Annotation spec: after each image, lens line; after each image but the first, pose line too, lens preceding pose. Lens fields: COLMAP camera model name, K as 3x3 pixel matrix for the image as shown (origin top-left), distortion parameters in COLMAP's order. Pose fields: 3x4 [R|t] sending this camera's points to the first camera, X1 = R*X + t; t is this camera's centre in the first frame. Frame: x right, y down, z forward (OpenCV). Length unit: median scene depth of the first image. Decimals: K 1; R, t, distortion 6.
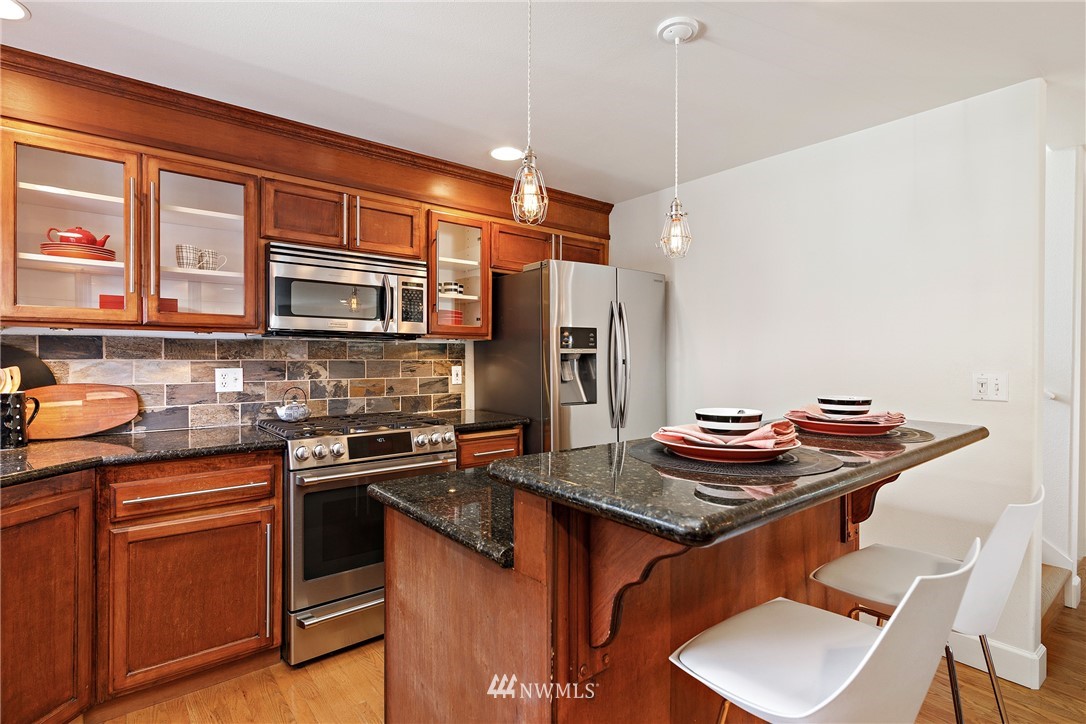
lens RADIAL K [[531.6, 0, 546.9], [0, 531.6, 356.8], [0, 0, 1]] dist [0.002897, -0.003243]
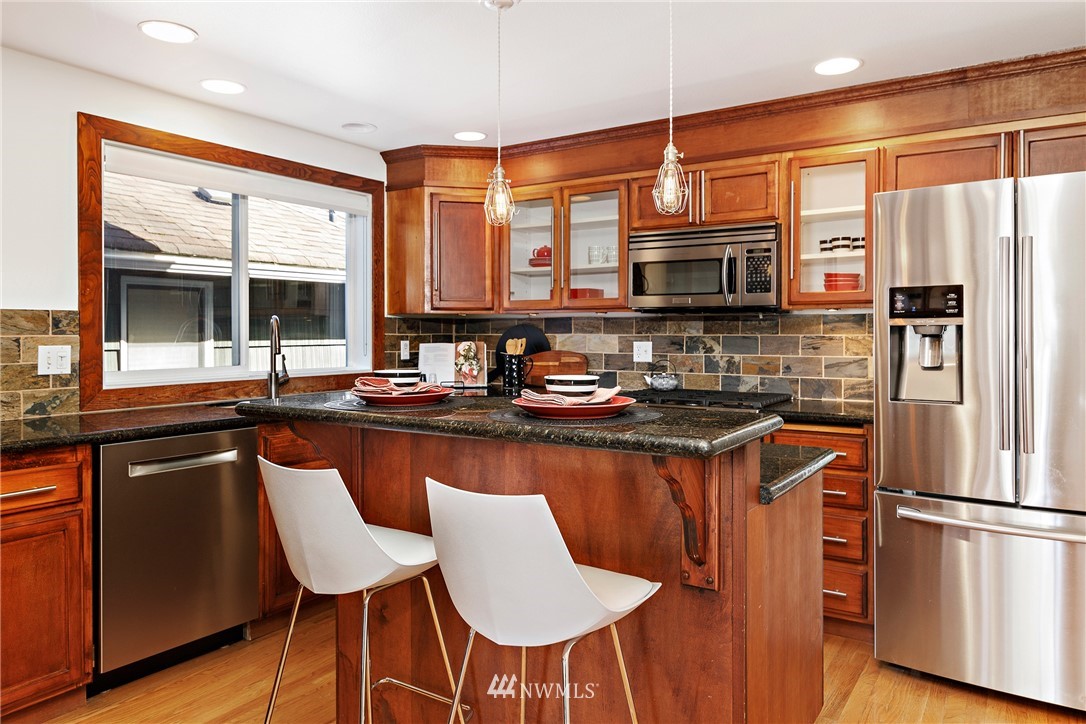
lens RADIAL K [[736.0, 0, 538.7], [0, 736.0, 335.0], [0, 0, 1]] dist [0.004505, -0.007614]
pose [[0.296954, 0.001265, -0.954891, 0.836512], [0.000749, 0.999999, 0.001557, 0.003860], [0.954891, -0.001178, 0.296953, 0.281868]]
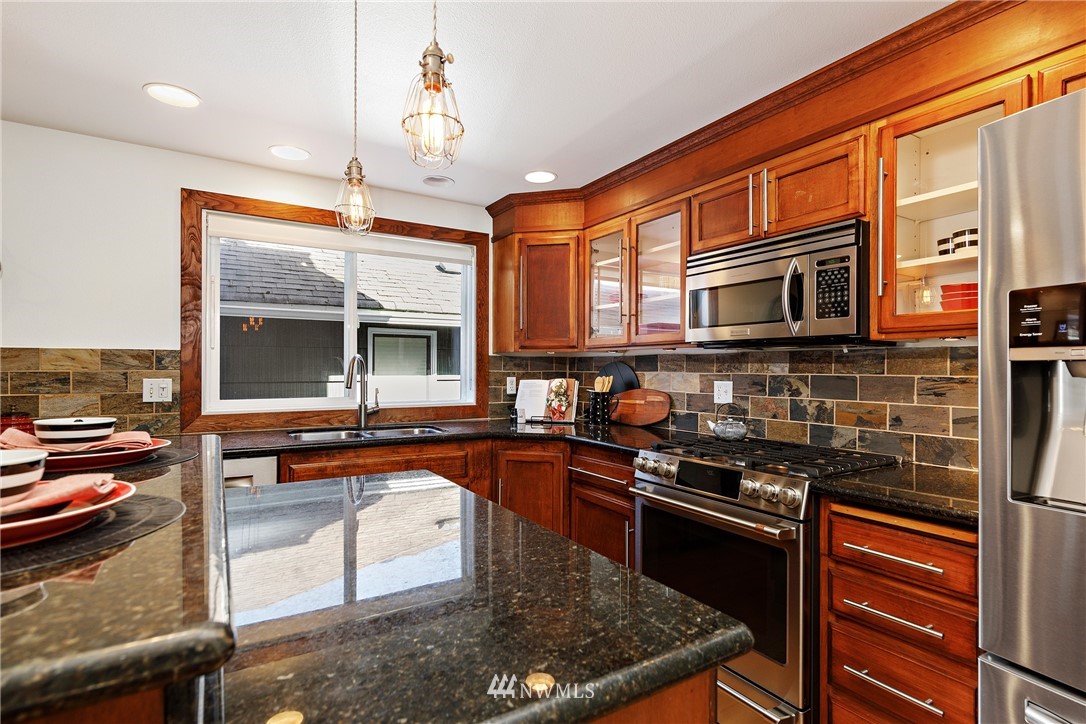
lens RADIAL K [[531.6, 0, 545.1], [0, 531.6, 366.4], [0, 0, 1]] dist [0.002897, -0.003243]
pose [[-0.128715, -0.007901, -0.991650, 0.456547], [-0.005089, 0.999960, -0.007307, 0.001922], [0.991669, 0.004106, -0.128750, 0.743155]]
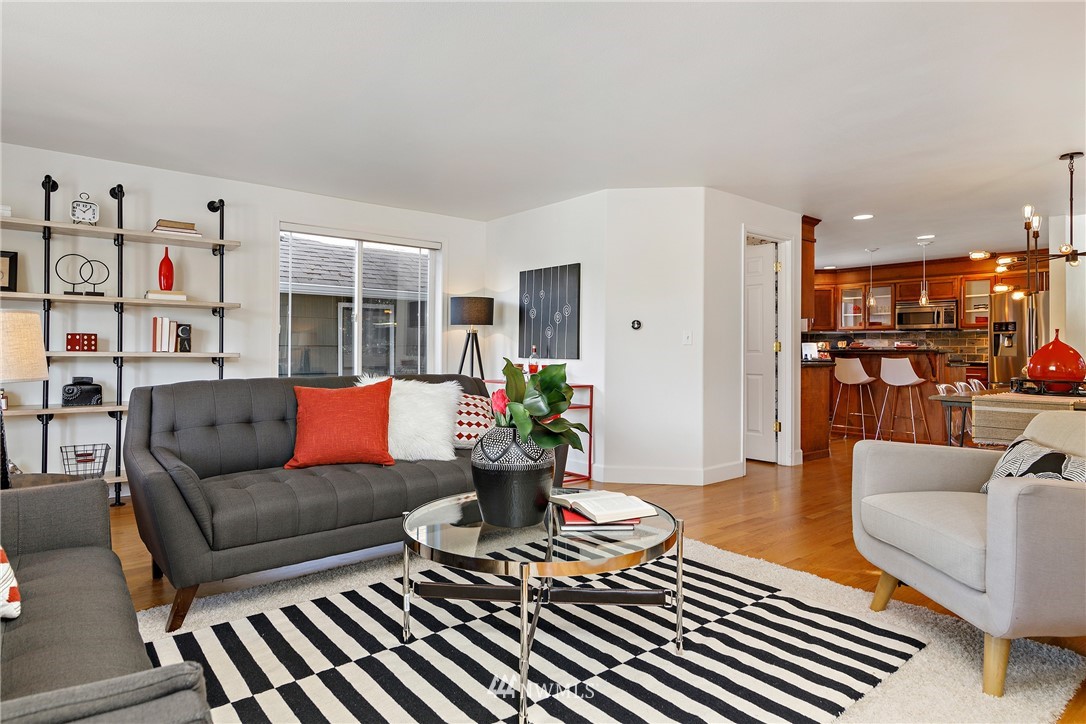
lens RADIAL K [[614.3, 0, 549.4], [0, 614.3, 344.1], [0, 0, 1]] dist [0.006026, 0.001099]
pose [[0.008349, -0.013091, -0.999879, 2.800096], [-0.007451, 0.999886, -0.013153, 0.091227], [0.999937, 0.007560, 0.008251, -1.003195]]
